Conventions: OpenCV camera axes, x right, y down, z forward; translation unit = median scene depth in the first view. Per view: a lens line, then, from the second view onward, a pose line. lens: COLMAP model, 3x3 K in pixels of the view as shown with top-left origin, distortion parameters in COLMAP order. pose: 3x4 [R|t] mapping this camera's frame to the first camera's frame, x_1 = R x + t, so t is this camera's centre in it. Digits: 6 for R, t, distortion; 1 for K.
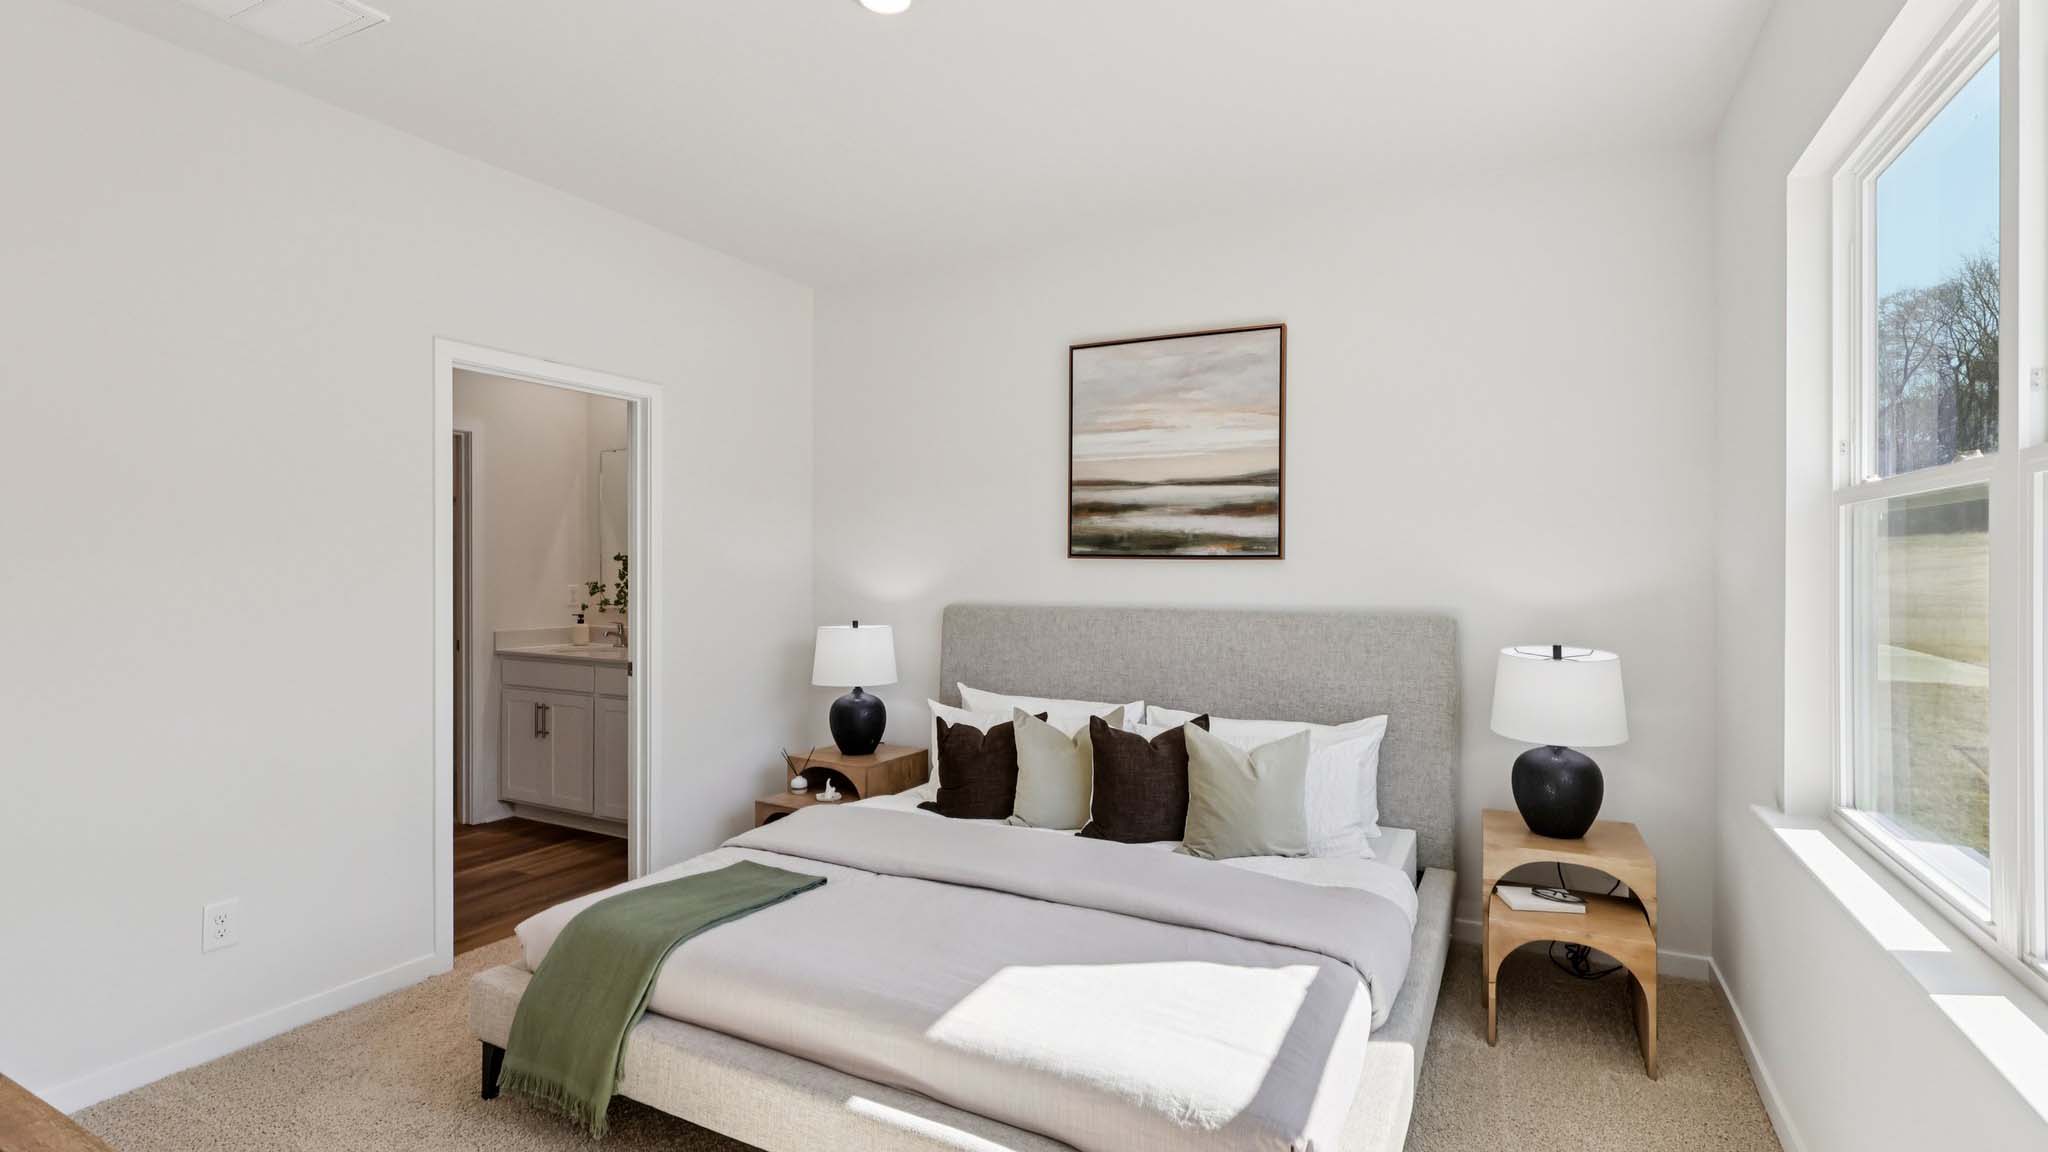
lens RADIAL K [[942.0, 0, 1024.0], [0, 942.0, 576.0], [0, 0, 1]] dist [-0.002065, -0.000565]
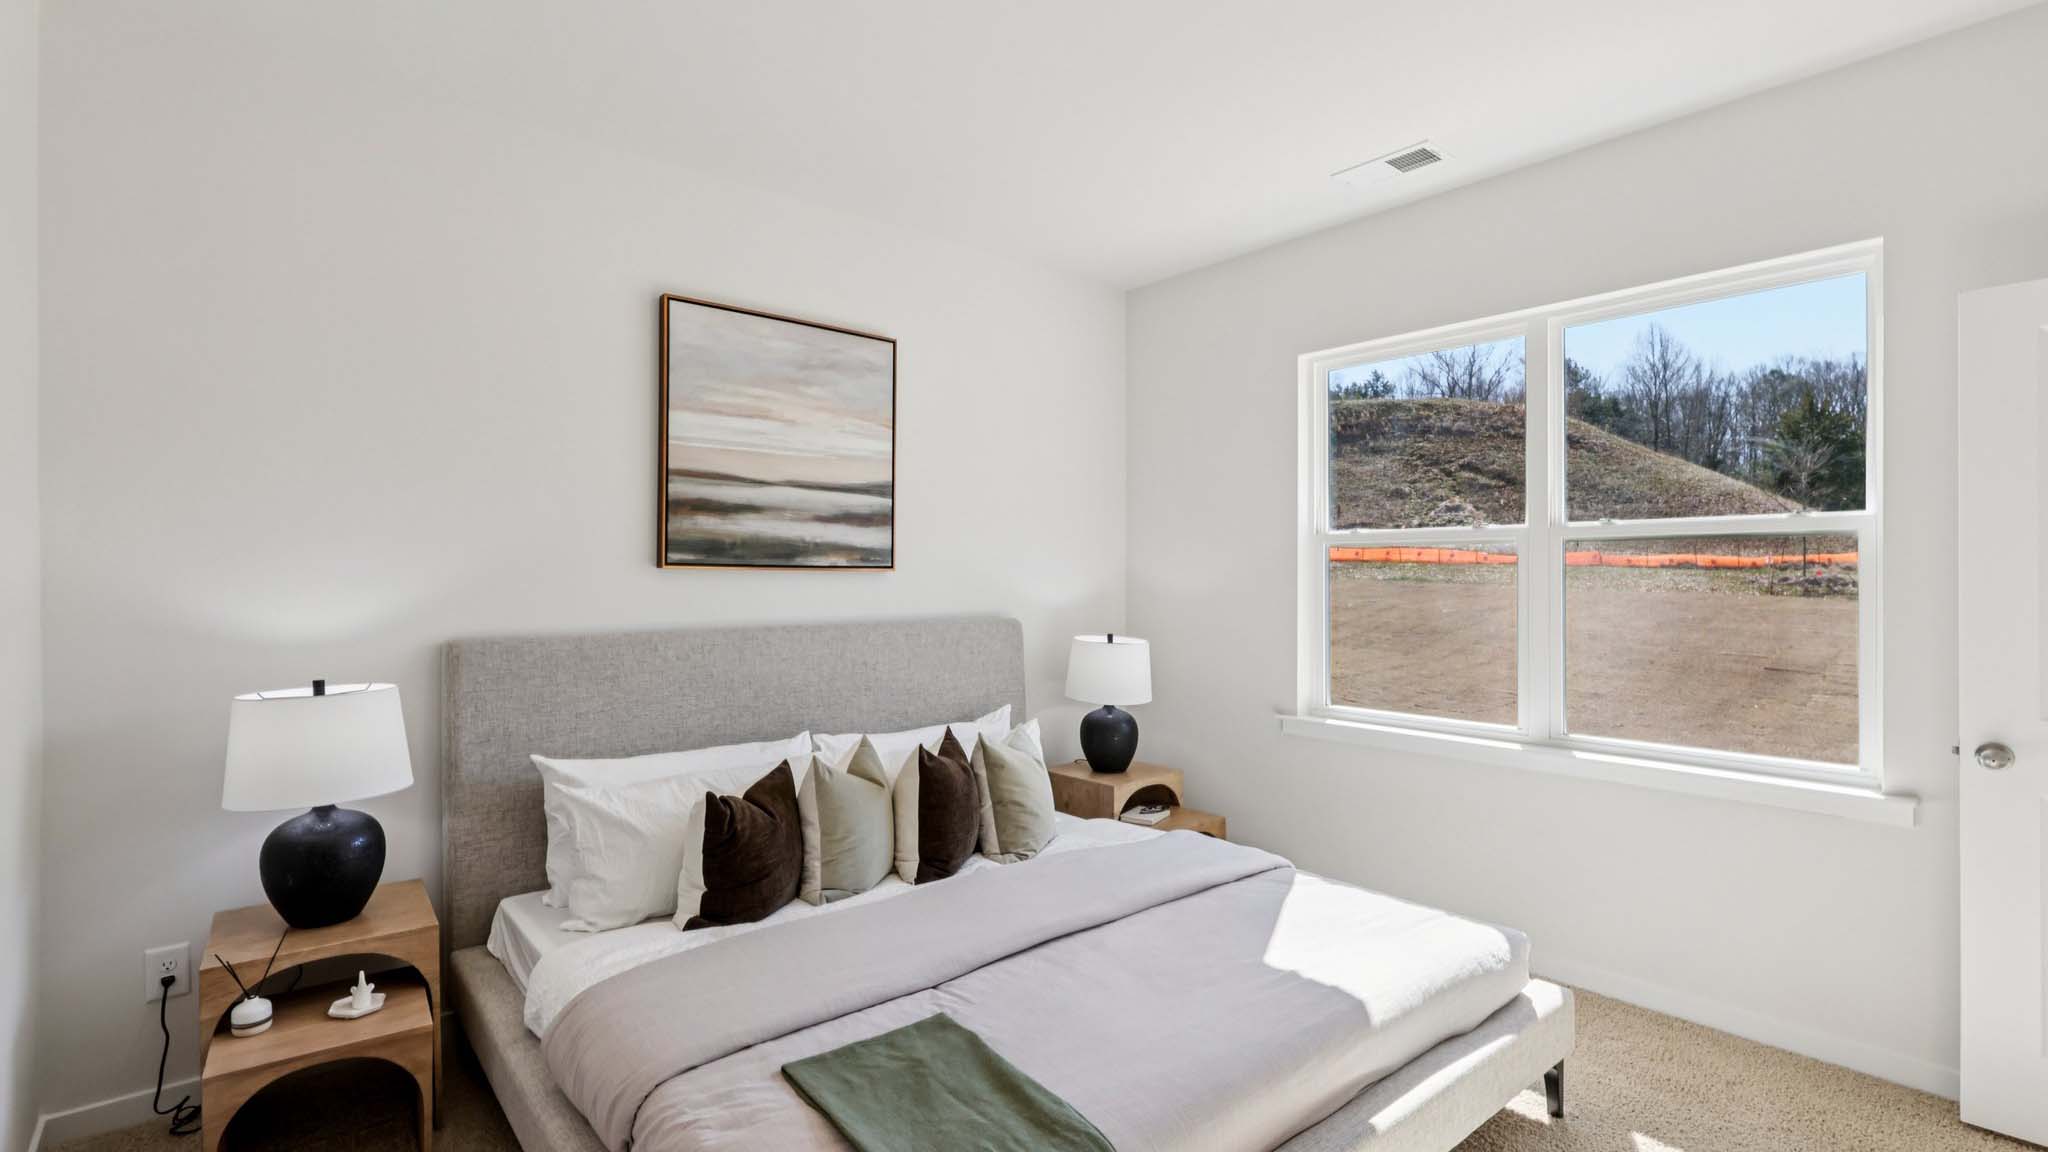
lens RADIAL K [[942.0, 0, 1024.0], [0, 942.0, 576.0], [0, 0, 1]] dist [-0.002065, -0.000565]
pose [[0.382524, -0.001828, 0.923944, -0.599525], [0.013679, 0.999900, -0.003685, -0.005761], [-0.923844, 0.014049, 0.382511, 0.468958]]
